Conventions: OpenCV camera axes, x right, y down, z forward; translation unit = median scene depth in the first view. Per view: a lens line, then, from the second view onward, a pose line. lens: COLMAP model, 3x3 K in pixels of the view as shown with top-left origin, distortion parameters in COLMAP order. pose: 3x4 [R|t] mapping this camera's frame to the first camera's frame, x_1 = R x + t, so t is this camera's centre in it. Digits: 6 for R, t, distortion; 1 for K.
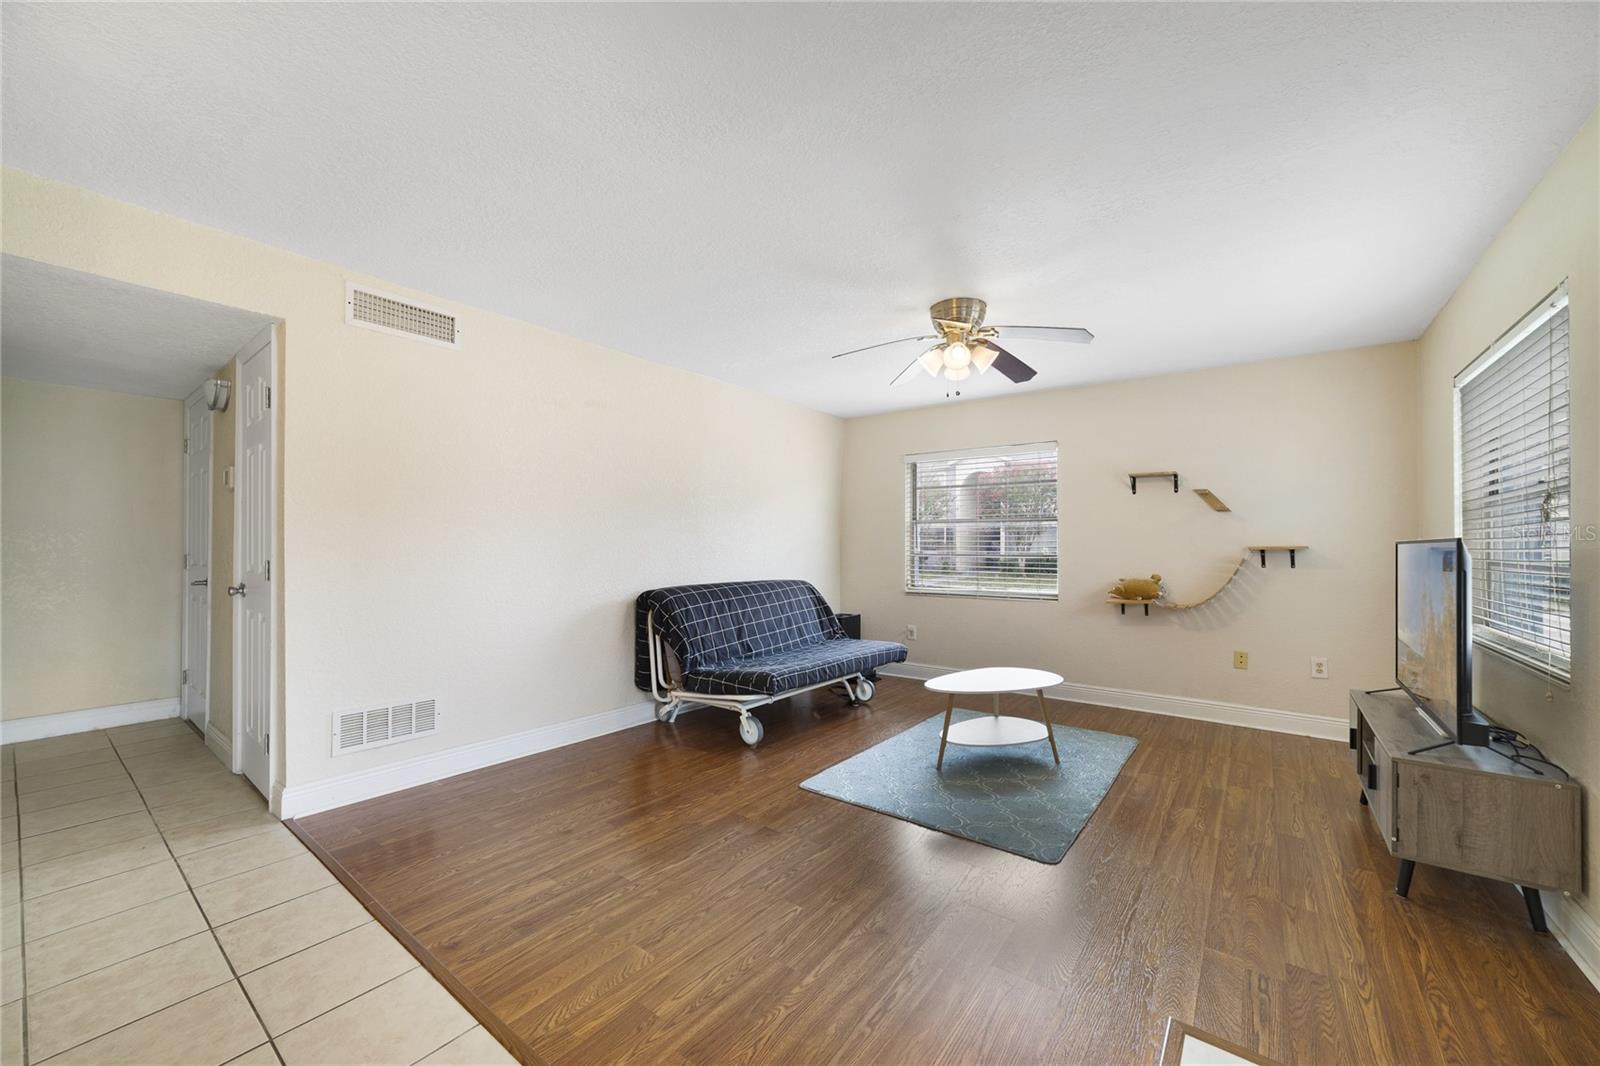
lens RADIAL K [[613.3, 0, 803.3], [0, 613.3, 538.7], [0, 0, 1]] dist [-0.024401, 0.008997]
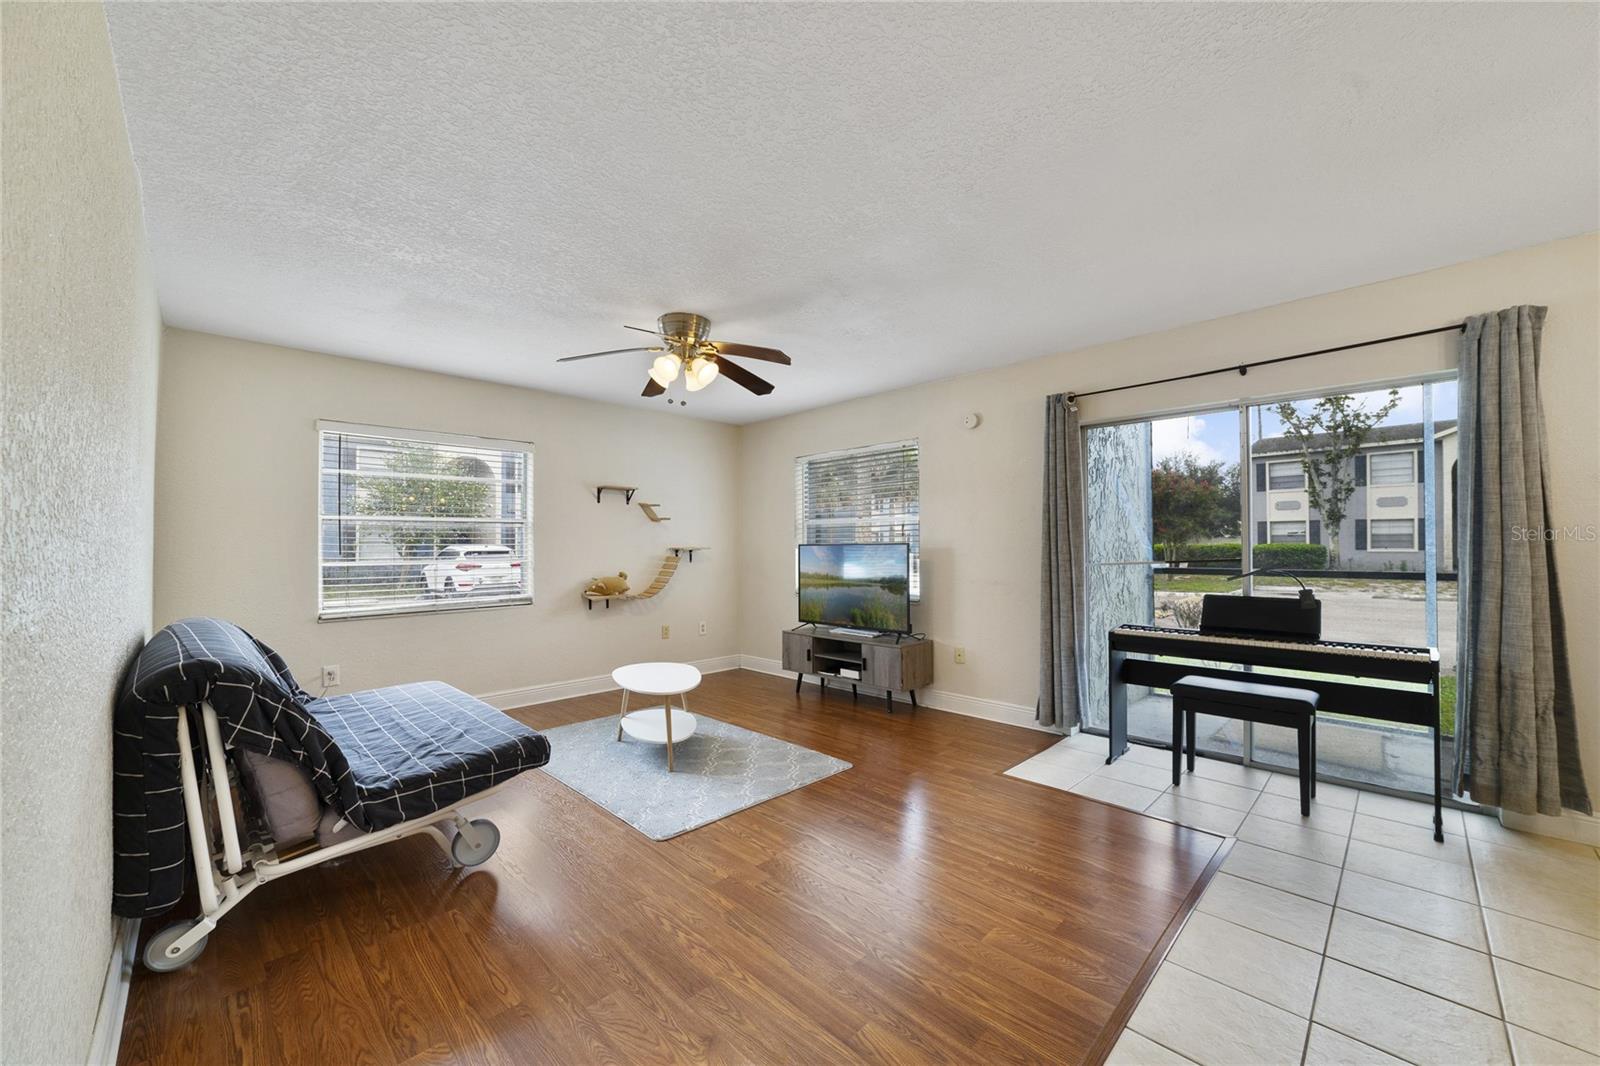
lens RADIAL K [[613.3, 0, 803.3], [0, 613.3, 538.7], [0, 0, 1]] dist [-0.024401, 0.008997]
pose [[0.137549, 0.007169, 0.990469, -0.602411], [-0.004175, 0.999969, -0.006658, 0.000120], [-0.990486, -0.003219, 0.137575, 0.522345]]
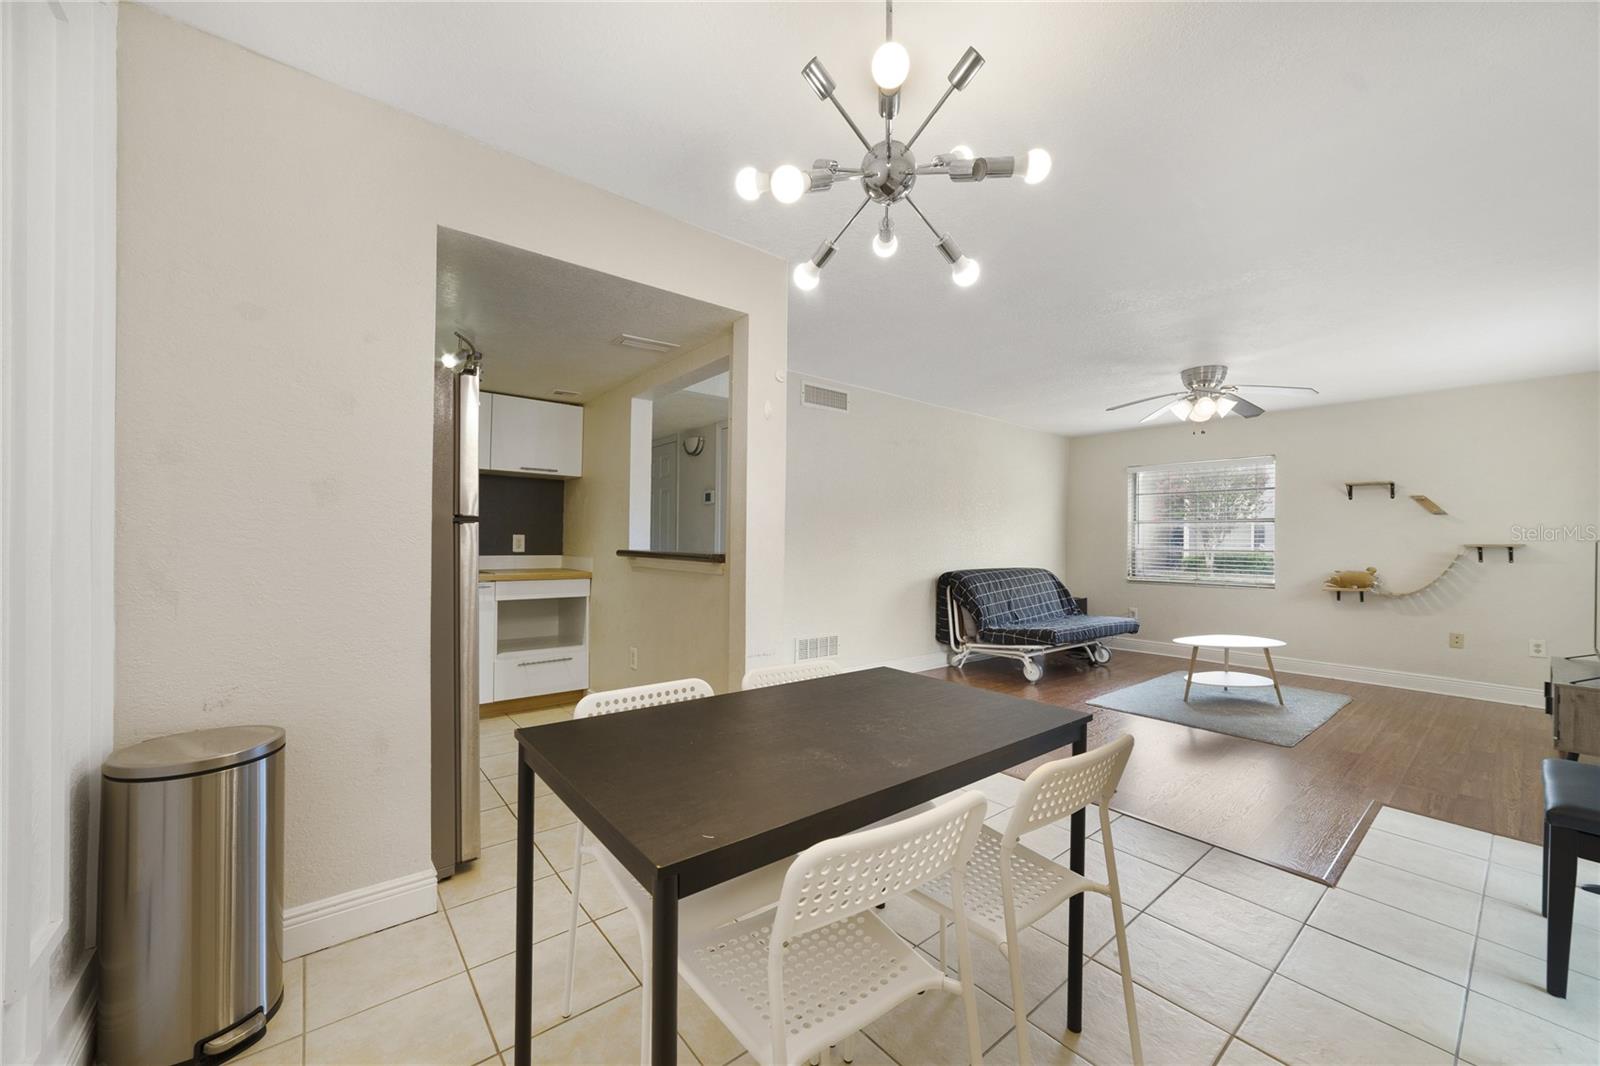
lens RADIAL K [[613.3, 0, 803.3], [0, 613.3, 538.7], [0, 0, 1]] dist [-0.024401, 0.008997]
pose [[0.972141, 0.005690, -0.234328, -0.245665], [-0.004284, 0.999970, 0.006510, -0.000124], [0.234358, -0.005325, 0.972136, -0.447951]]
